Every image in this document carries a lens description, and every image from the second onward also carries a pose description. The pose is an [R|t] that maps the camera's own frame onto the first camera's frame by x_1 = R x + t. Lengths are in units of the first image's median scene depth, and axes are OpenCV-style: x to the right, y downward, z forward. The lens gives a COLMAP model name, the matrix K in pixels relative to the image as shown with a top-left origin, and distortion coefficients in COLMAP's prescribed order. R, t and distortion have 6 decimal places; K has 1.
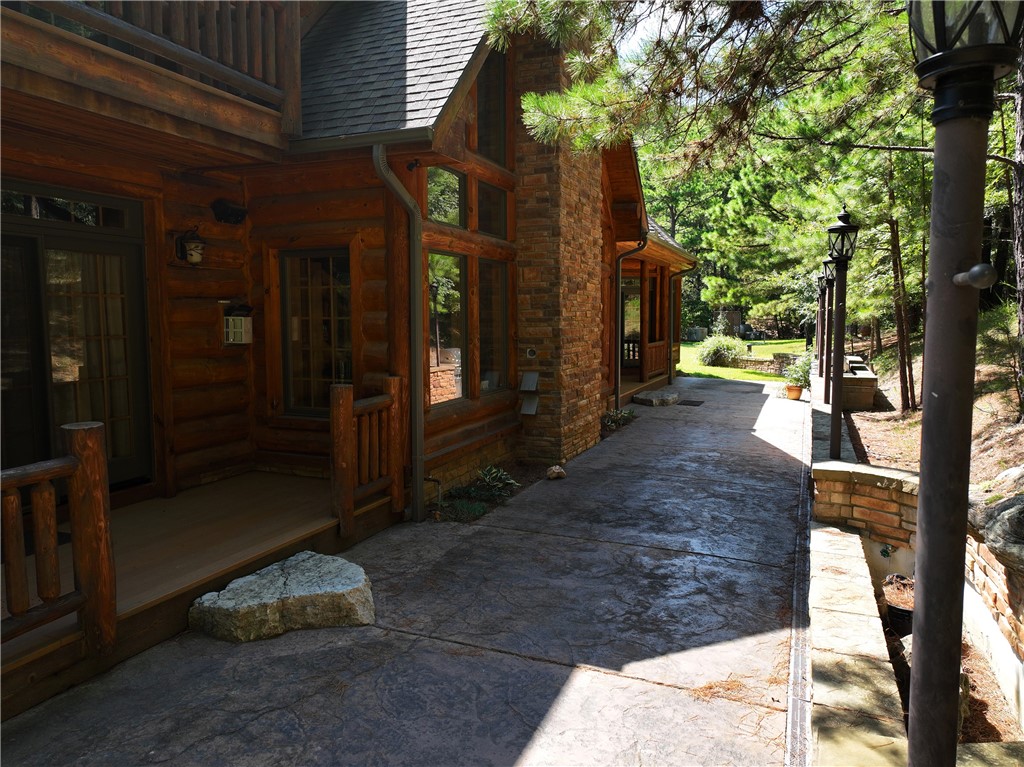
lens RADIAL K [[715.4, 0, 512.0], [0, 715.4, 383.5], [0, 0, 1]] dist [-0.008660, 0.023372]
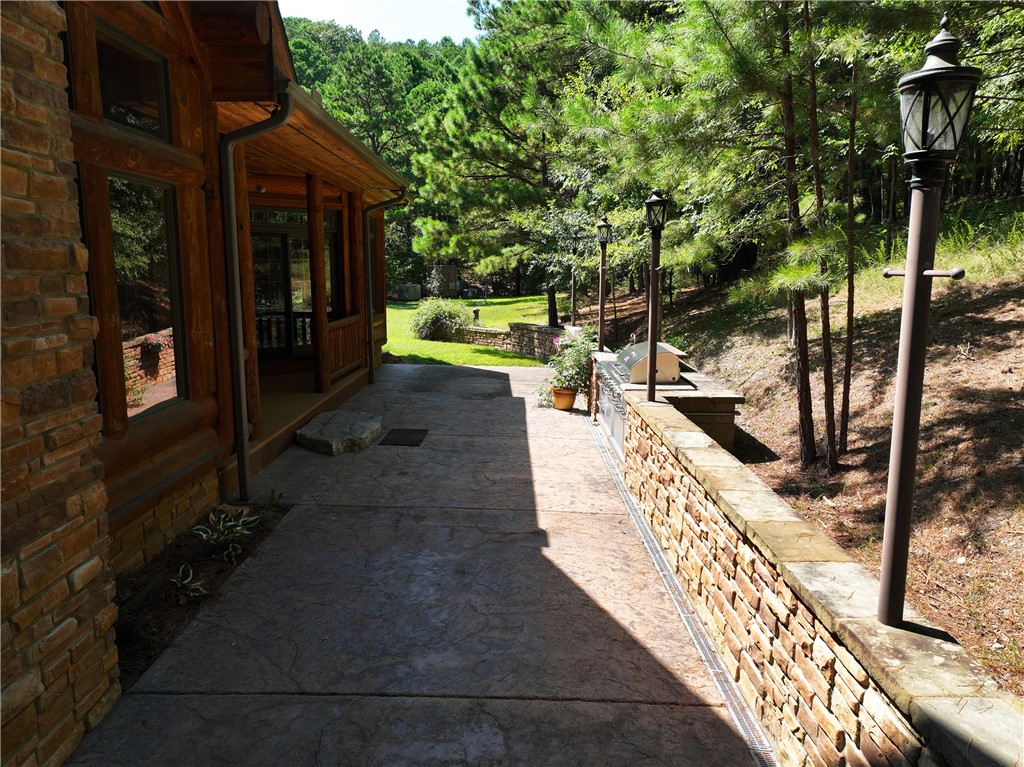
lens RADIAL K [[715.4, 0, 512.0], [0, 715.4, 383.5], [0, 0, 1]] dist [-0.008660, 0.023372]
pose [[0.923170, -0.055085, 0.380424, 0.105930], [0.030114, 0.997001, 0.071288, -0.044816], [-0.383210, -0.054355, 0.922060, 0.411219]]
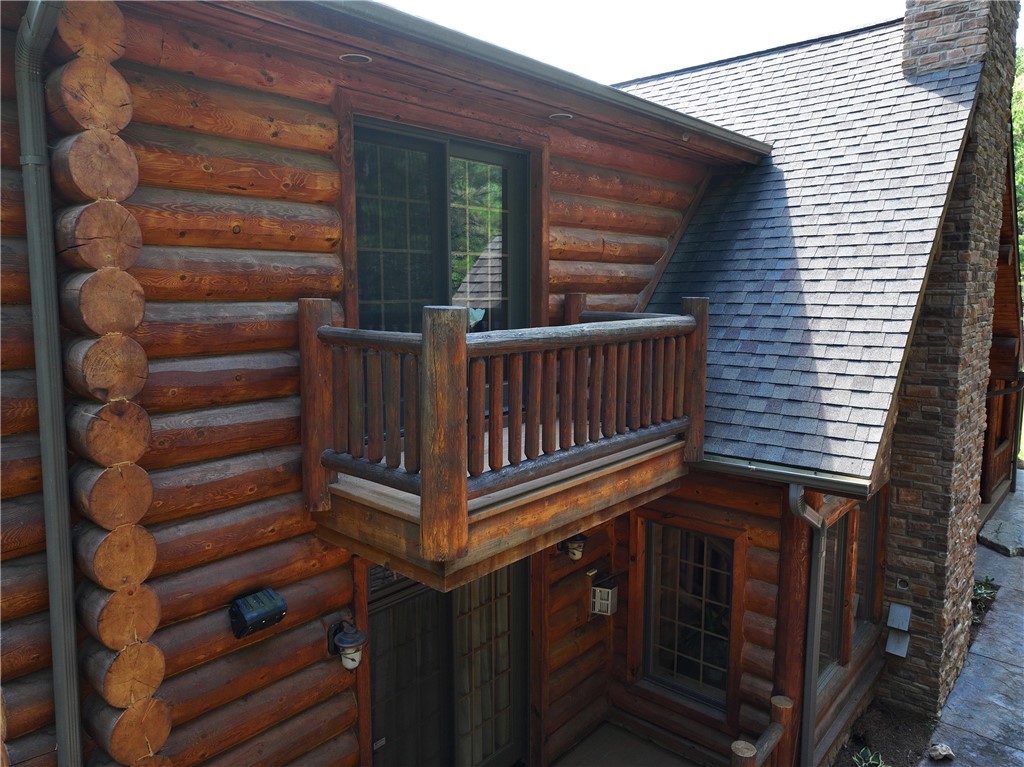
lens RADIAL K [[715.4, 0, 512.0], [0, 715.4, 383.5], [0, 0, 1]] dist [-0.008660, 0.023372]
pose [[0.946942, 0.040734, -0.318813, -0.081637], [-0.028412, 0.998662, 0.043207, -0.163109], [0.320146, -0.031857, 0.946832, 0.019813]]
